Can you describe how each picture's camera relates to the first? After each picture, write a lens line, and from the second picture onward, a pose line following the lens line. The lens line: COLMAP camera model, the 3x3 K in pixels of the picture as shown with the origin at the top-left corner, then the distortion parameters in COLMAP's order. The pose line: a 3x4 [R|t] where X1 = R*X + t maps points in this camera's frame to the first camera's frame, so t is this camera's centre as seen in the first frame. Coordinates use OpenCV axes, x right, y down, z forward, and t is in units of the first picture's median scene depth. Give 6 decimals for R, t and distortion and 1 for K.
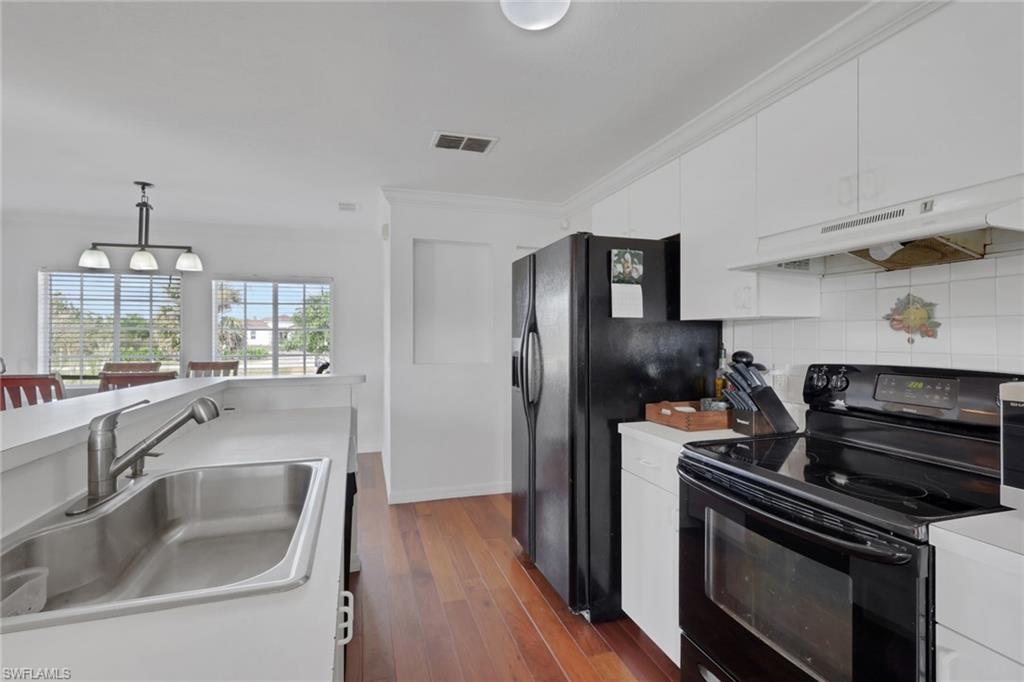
lens RADIAL K [[483.5, 0, 515.1], [0, 483.5, 335.1], [0, 0, 1]] dist [-0.000082, 0.000090]
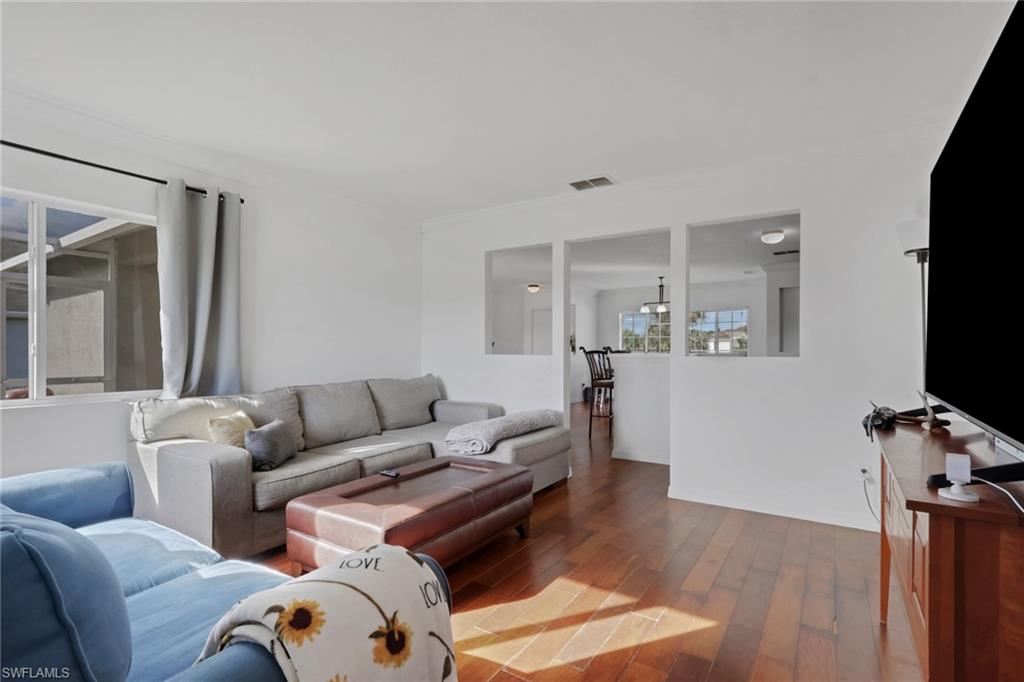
lens RADIAL K [[483.5, 0, 514.2], [0, 483.5, 345.1], [0, 0, 1]] dist [-0.000082, 0.000090]
pose [[0.625563, -0.005761, -0.780153, 0.669989], [0.003038, 0.999983, -0.004948, 0.040247], [0.780168, 0.000725, 0.625570, -1.105495]]
